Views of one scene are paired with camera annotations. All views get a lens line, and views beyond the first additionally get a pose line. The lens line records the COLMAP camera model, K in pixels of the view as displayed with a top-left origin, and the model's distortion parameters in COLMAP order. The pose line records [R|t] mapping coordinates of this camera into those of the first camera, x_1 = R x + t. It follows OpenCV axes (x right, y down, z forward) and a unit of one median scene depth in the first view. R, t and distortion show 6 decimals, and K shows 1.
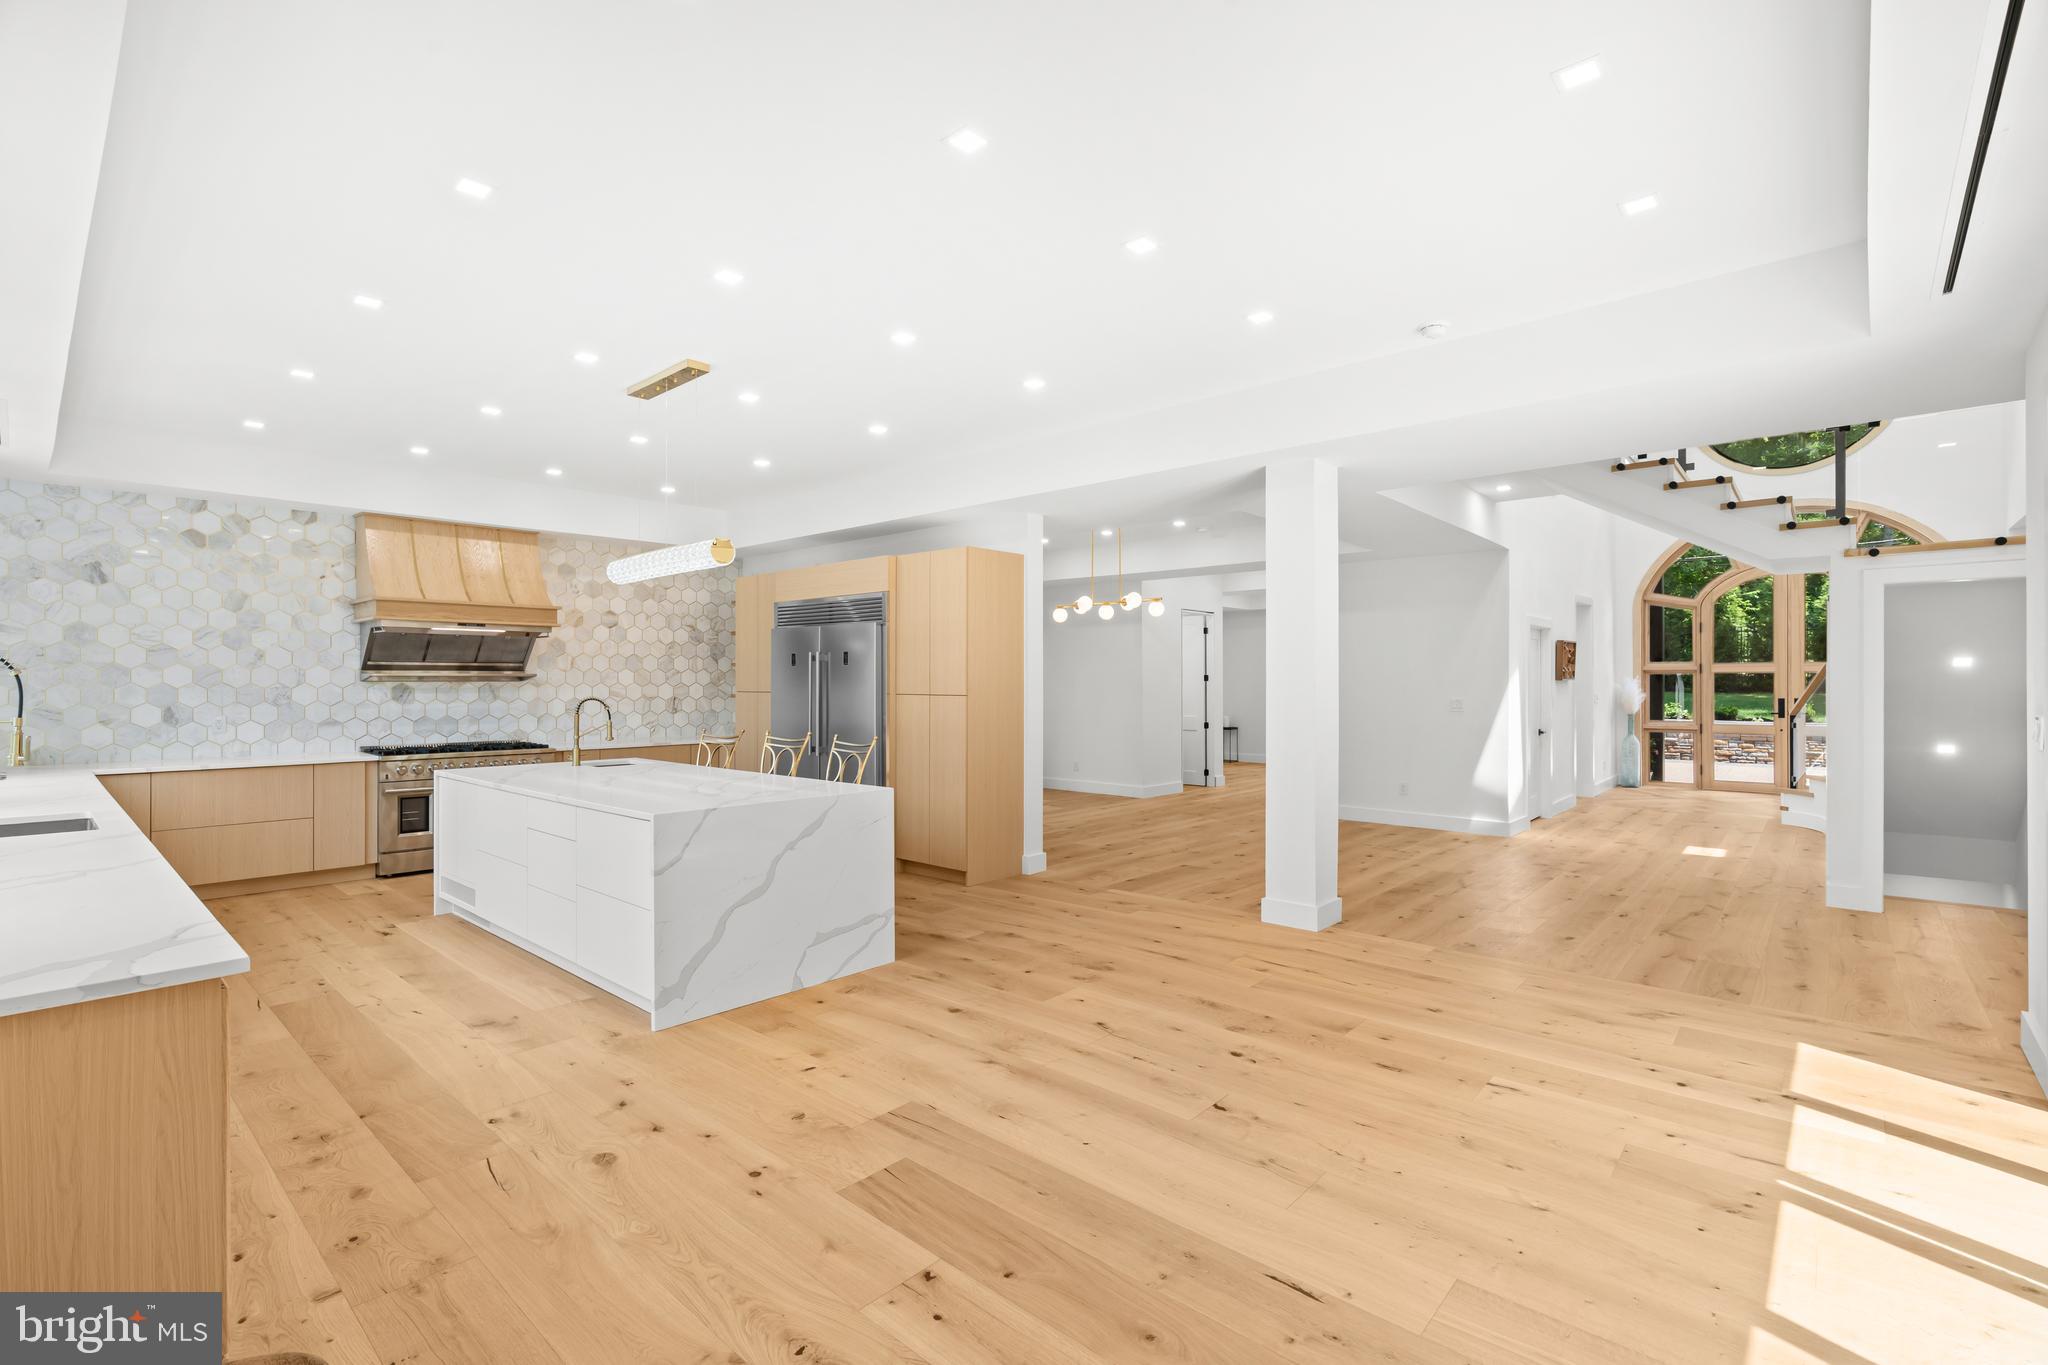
lens RADIAL K [[916.6, 0, 1024.0], [0, 916.6, 682.5], [0, 0, 1]] dist [-0.006309, 0.000356]
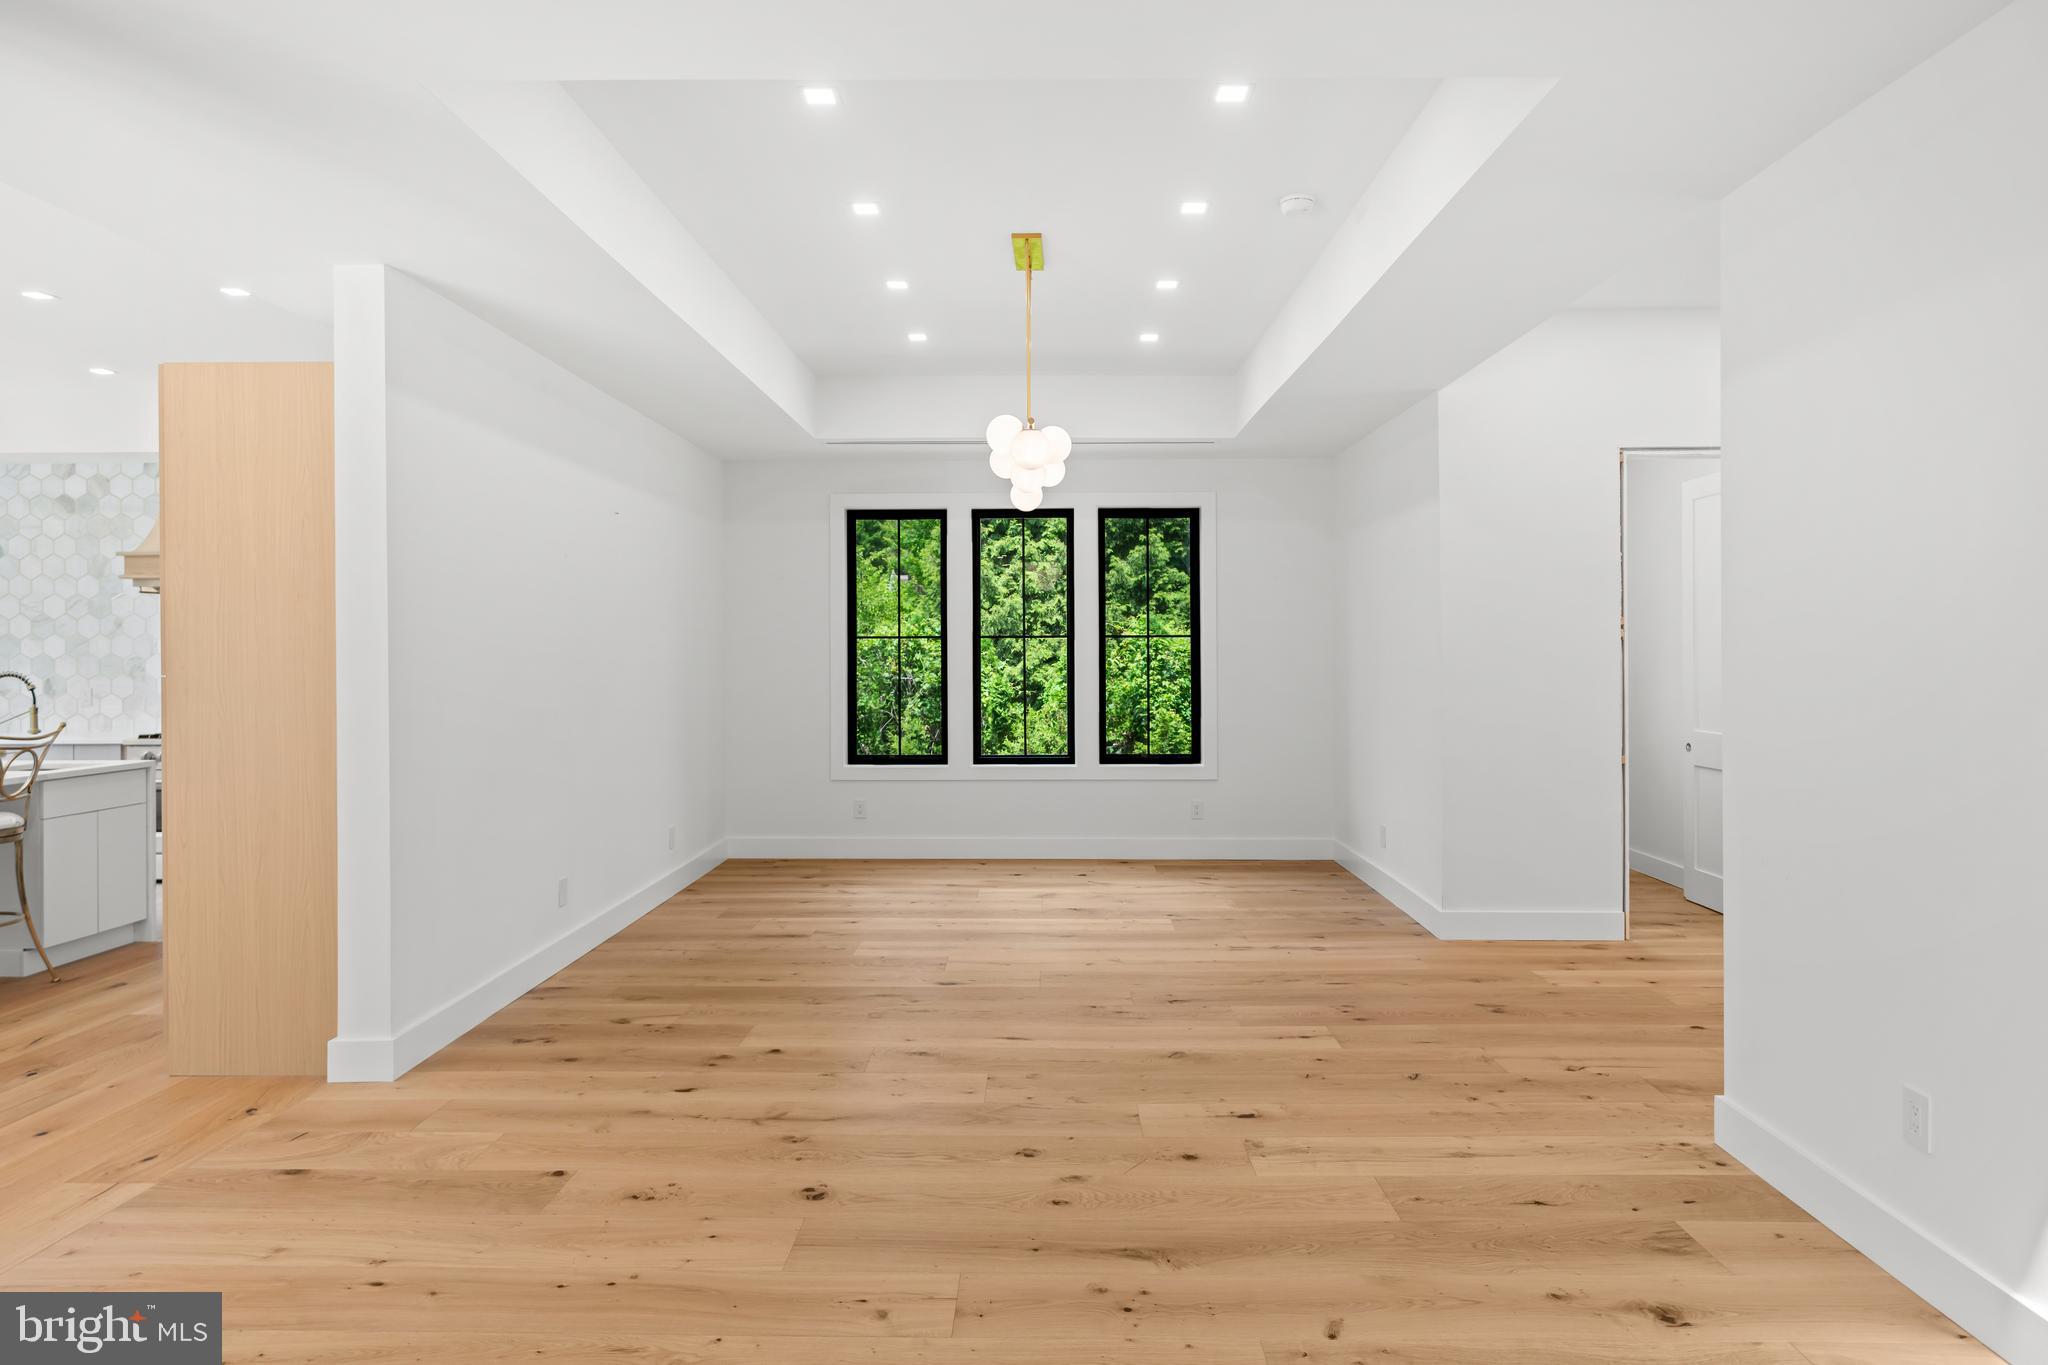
lens RADIAL K [[1183.9, 0, 1022.9], [0, 1183.9, 657.2], [0, 0, 1]] dist [0.004897, 0.001079]
pose [[0.654876, 0.000242, -0.755736, 0.744939], [0.004188, 0.999983, 0.003949, 0.003681], [0.755725, -0.005751, 0.654864, 0.990785]]
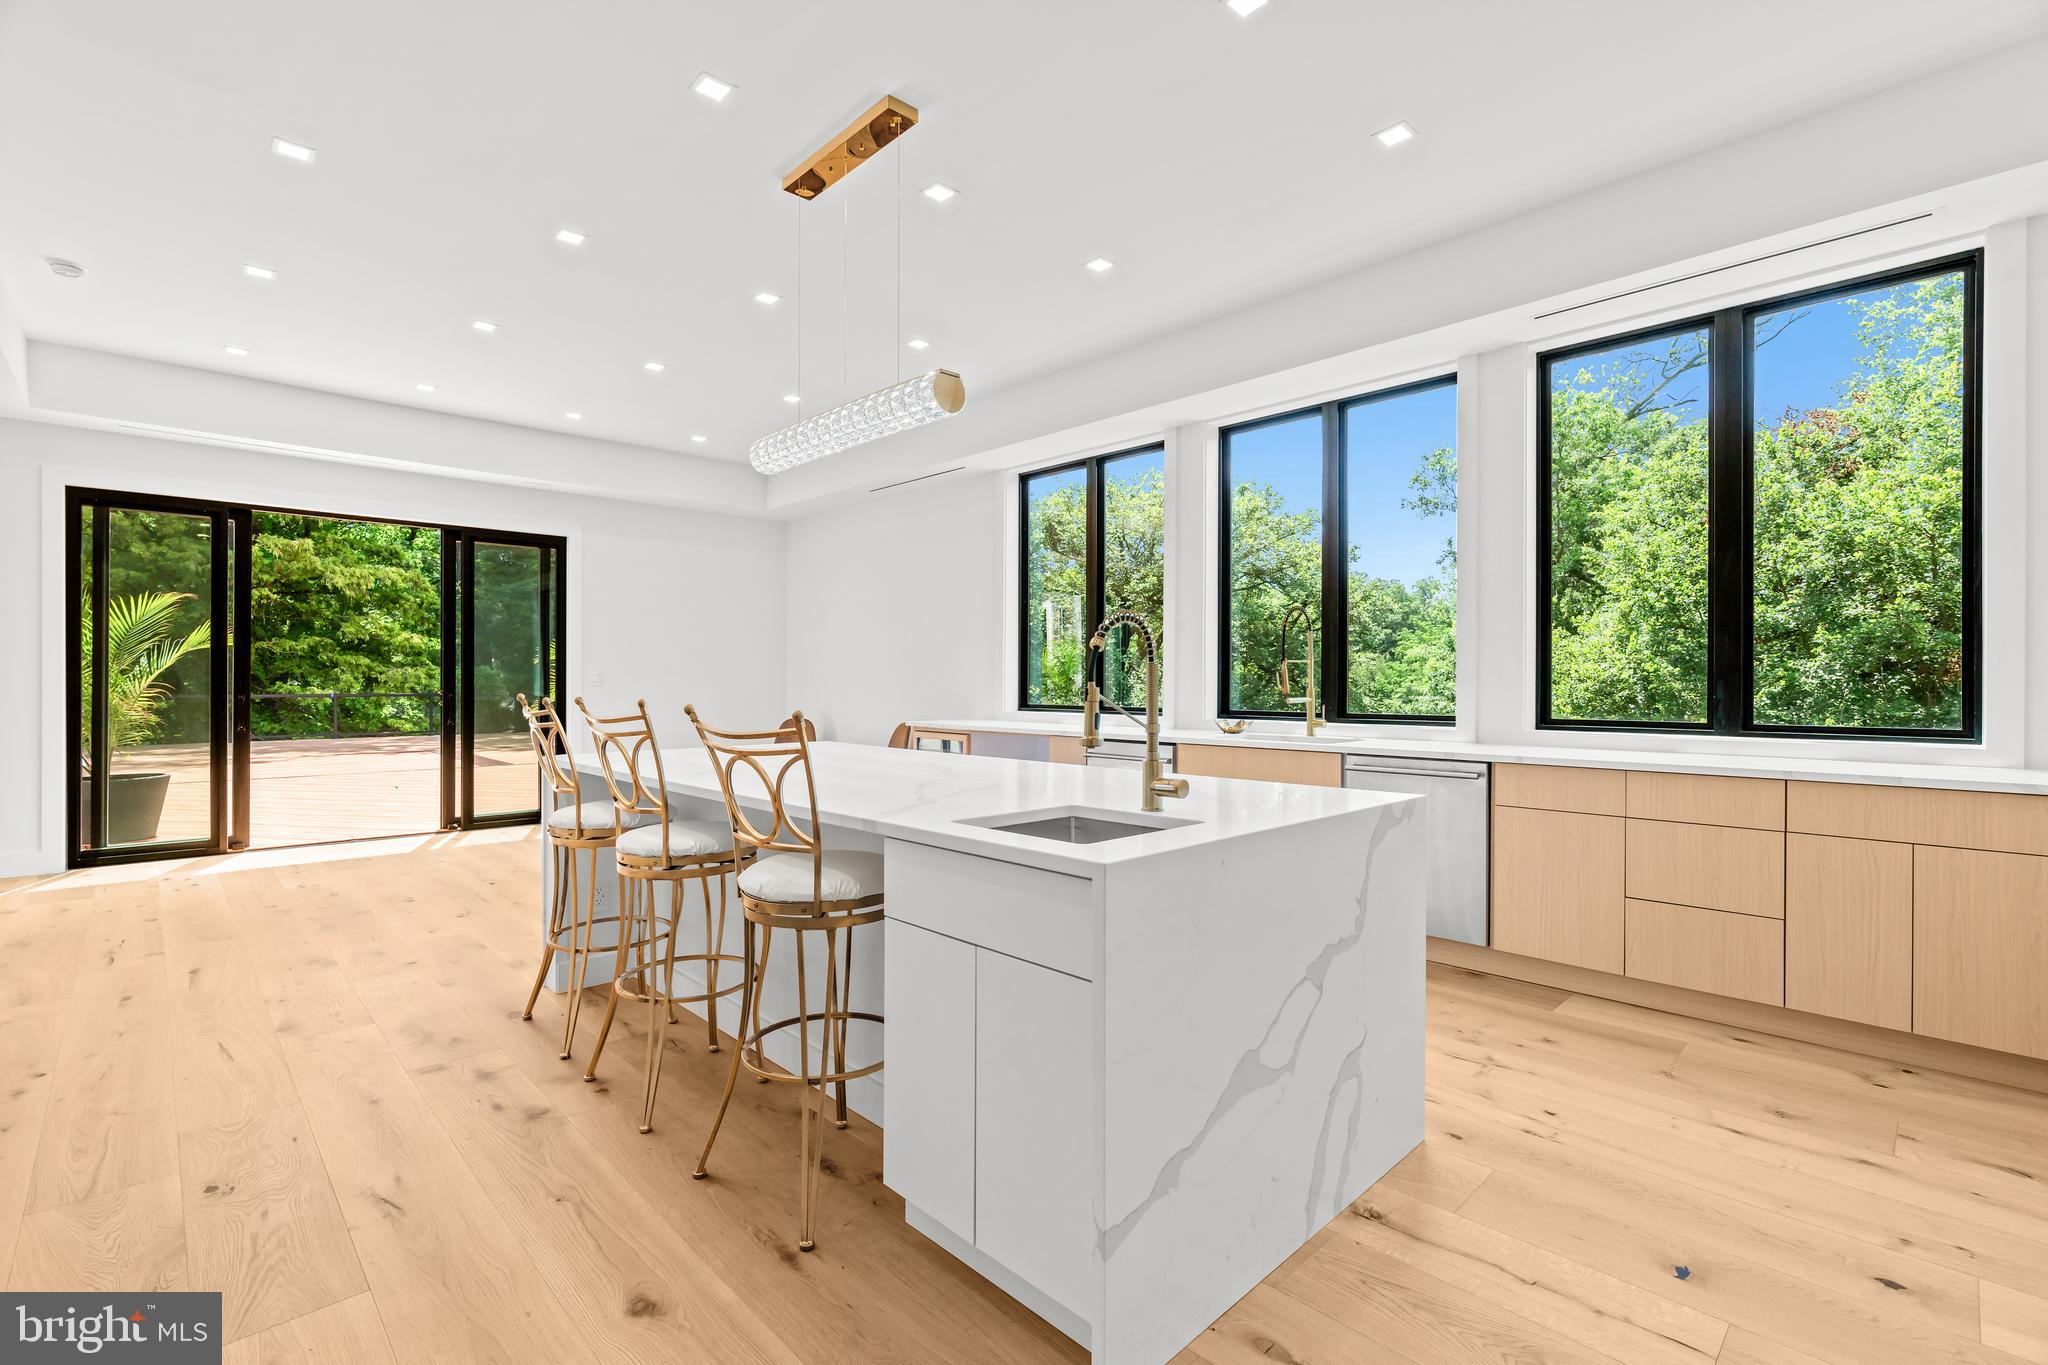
lens RADIAL K [[916.6, 0, 1024.0], [0, 916.6, 682.5], [0, 0, 1]] dist [-0.006309, 0.000356]
pose [[-0.997576, -0.003397, 0.069496, -0.451650], [-0.003534, 0.999992, -0.001844, 0.044193], [-0.069489, -0.002085, -0.997581, 1.329371]]
